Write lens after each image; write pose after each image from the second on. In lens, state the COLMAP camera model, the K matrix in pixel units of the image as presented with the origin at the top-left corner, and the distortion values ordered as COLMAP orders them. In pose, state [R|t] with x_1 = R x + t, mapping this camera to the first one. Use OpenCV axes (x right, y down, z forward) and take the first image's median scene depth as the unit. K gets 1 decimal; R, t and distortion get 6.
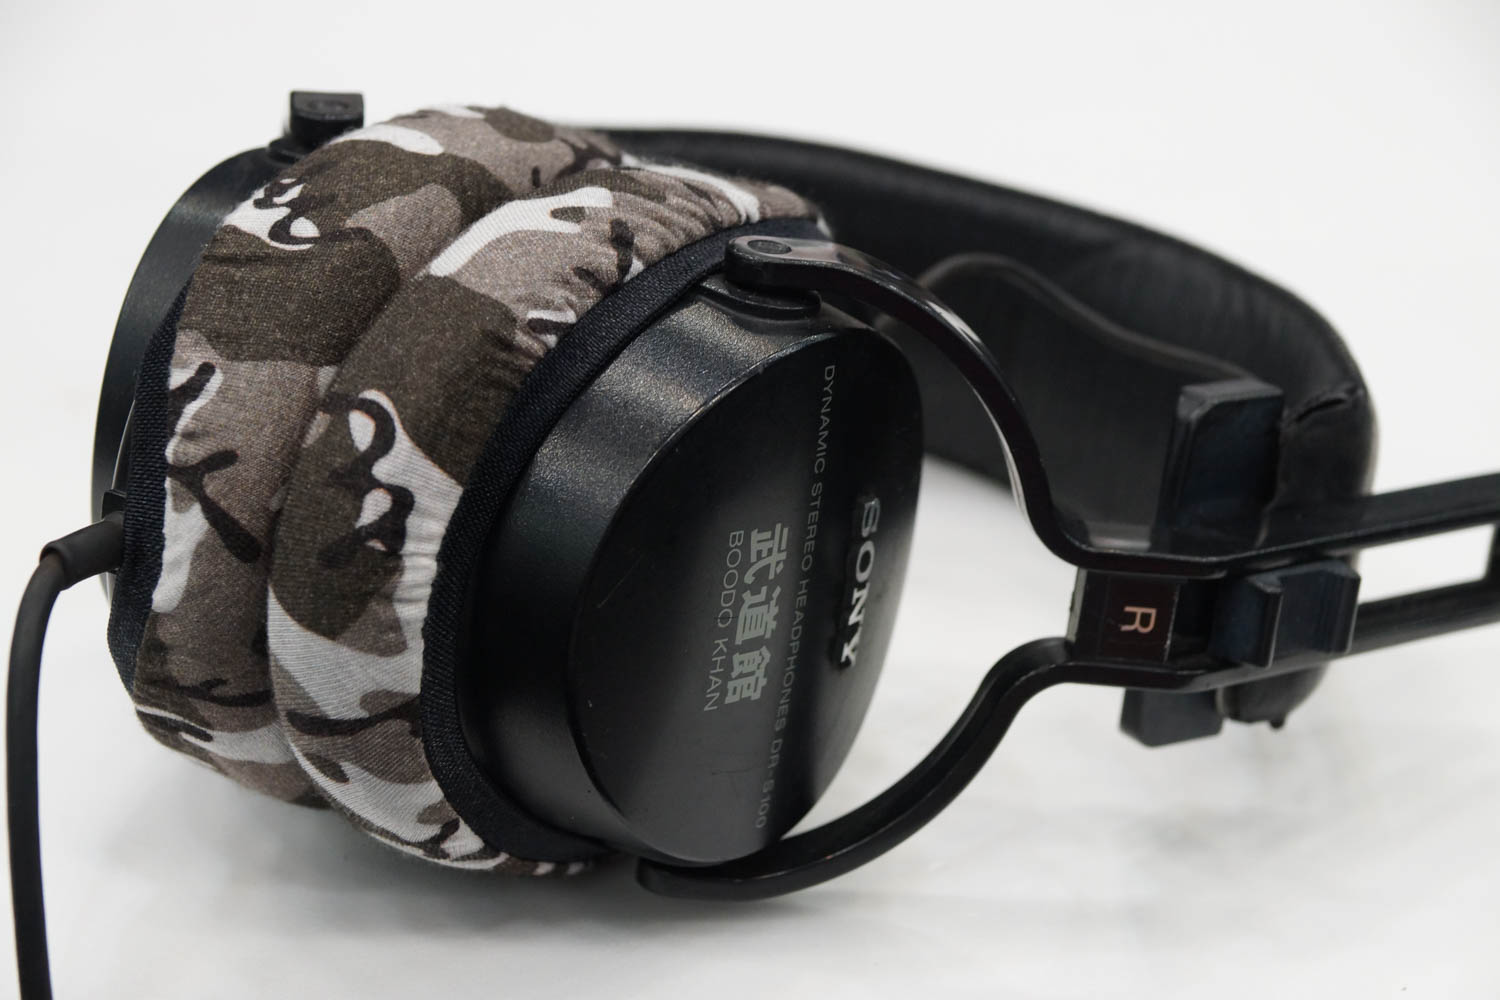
lens RADIAL K [[4525.7, 0, 750.0], [0, 4525.7, 500.0], [0, 0, 1]] dist [0.332090, 0.208802]
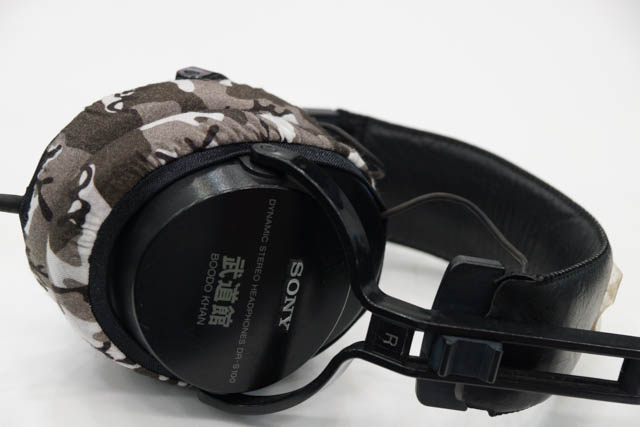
lens RADIAL K [[1930.9, 0, 320.0], [0, 1930.9, 213.5], [0, 0, 1]] dist [0.332090, 0.208802]
pose [[0.830392, 0.210842, -0.515747, 0.582681], [-0.253569, 0.967232, -0.012853, -0.015327], [0.496137, 0.141451, 0.856644, 0.117909]]
